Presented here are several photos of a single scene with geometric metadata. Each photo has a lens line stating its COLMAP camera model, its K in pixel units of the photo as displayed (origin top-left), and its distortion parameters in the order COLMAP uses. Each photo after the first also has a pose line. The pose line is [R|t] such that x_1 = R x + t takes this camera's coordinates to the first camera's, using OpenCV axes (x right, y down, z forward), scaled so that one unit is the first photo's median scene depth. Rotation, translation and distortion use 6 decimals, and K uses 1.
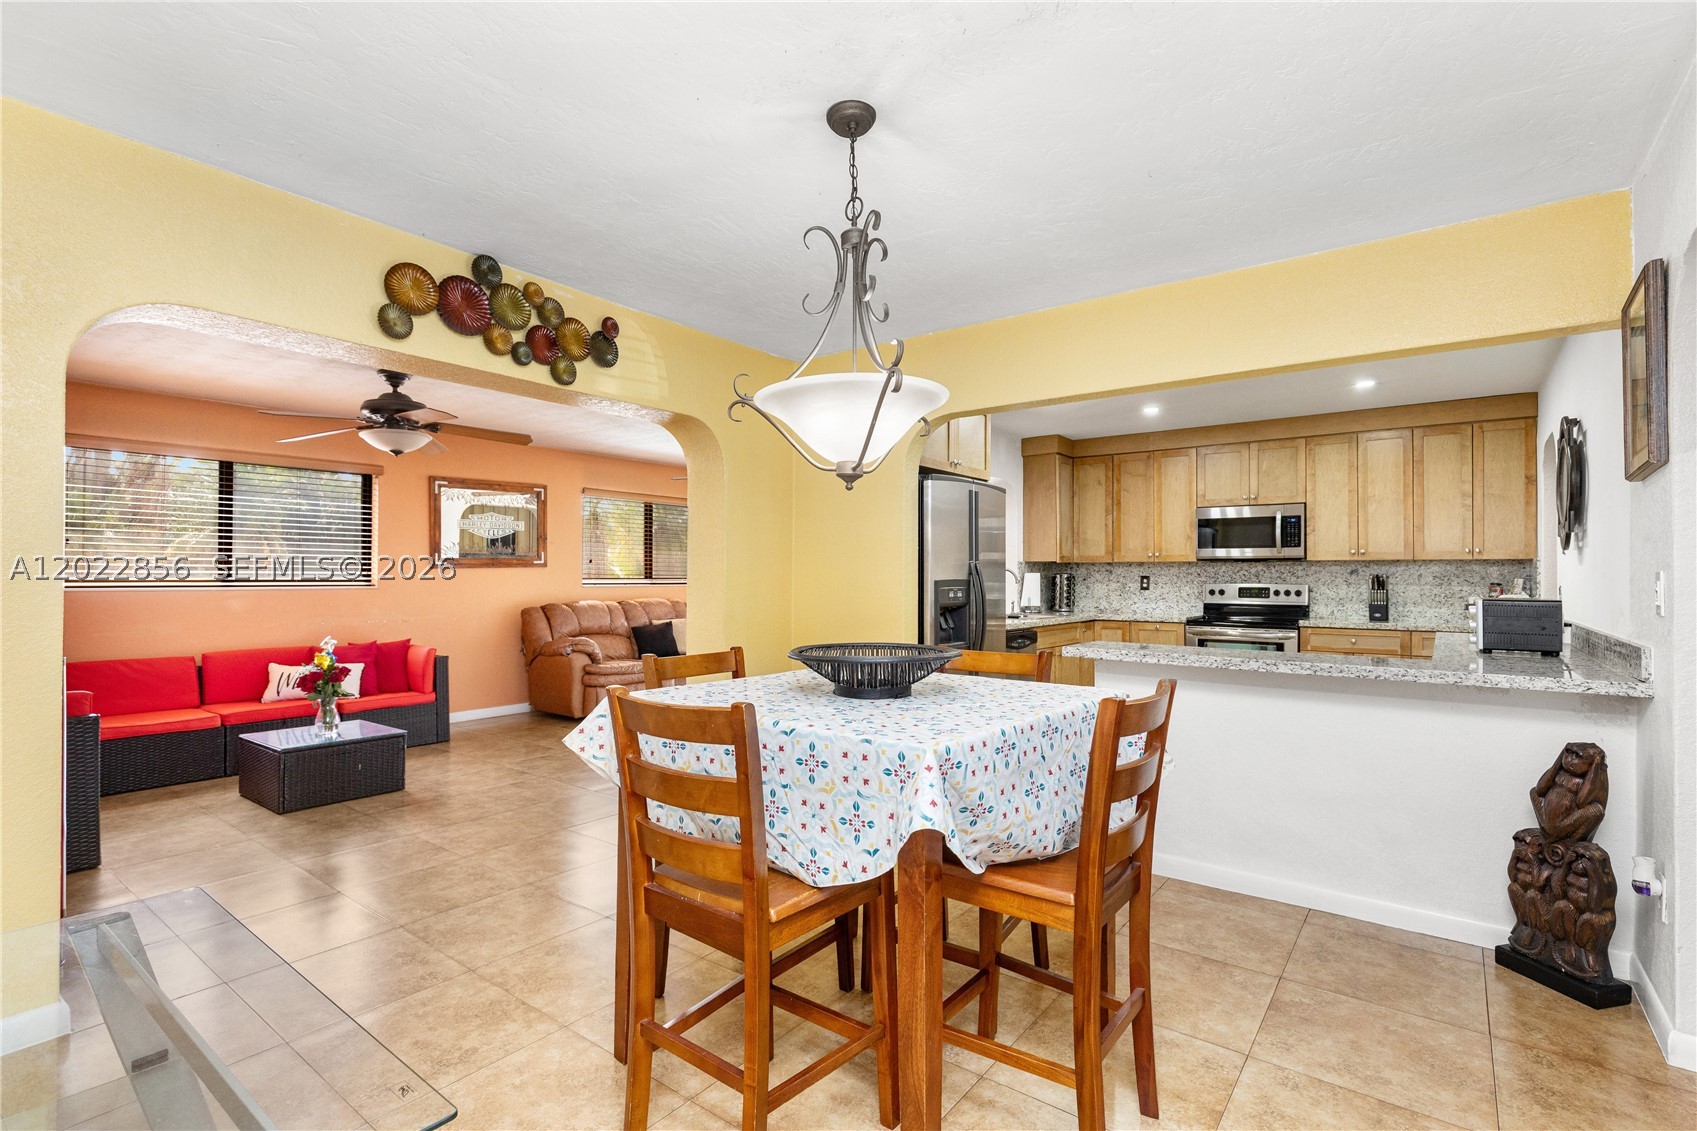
lens RADIAL K [[800.9, 0, 848.5], [0, 800.9, 565.5], [0, 0, 1]] dist [-0.000722, -0.000126]
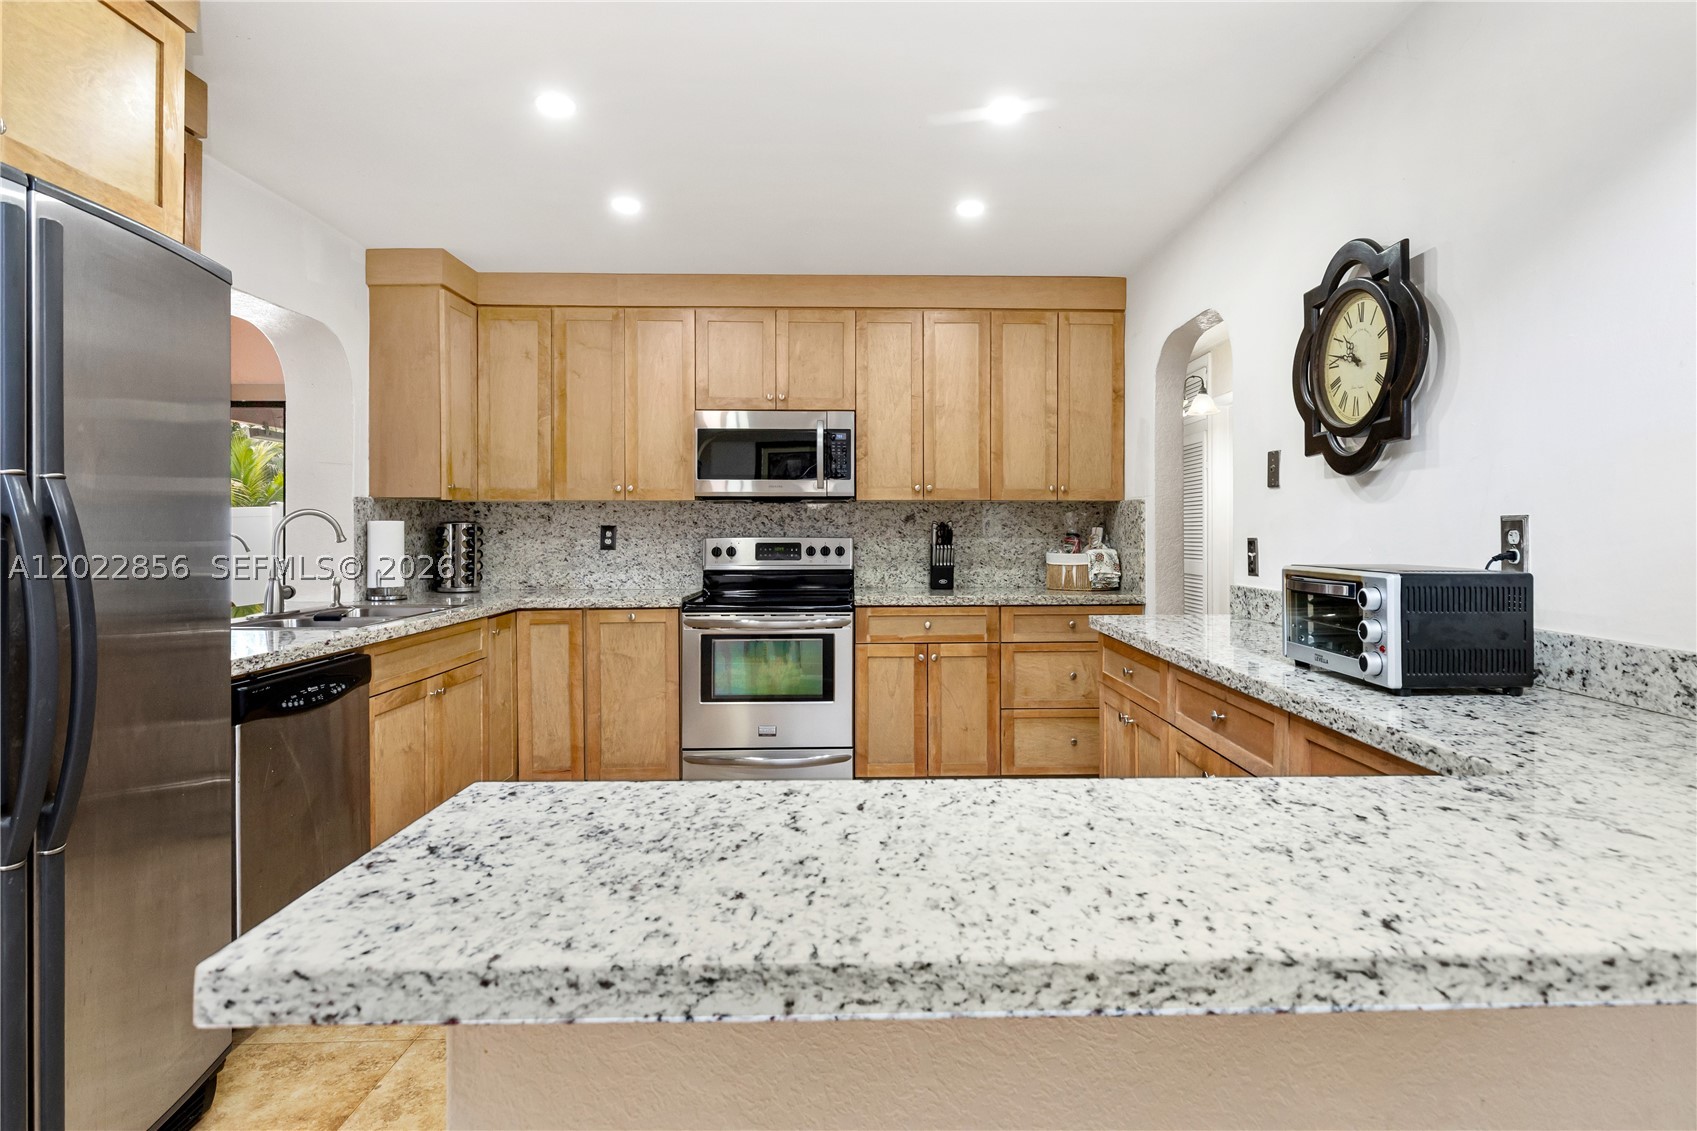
lens RADIAL K [[815.7, 0, 853.0], [0, 815.7, 528.9], [0, 0, 1]] dist [-0.000825, -0.000037]
pose [[0.785939, -0.004601, 0.618287, 0.159546], [-0.003500, 0.999923, 0.011891, 0.008484], [-0.618295, -0.011510, 0.785862, 0.471765]]
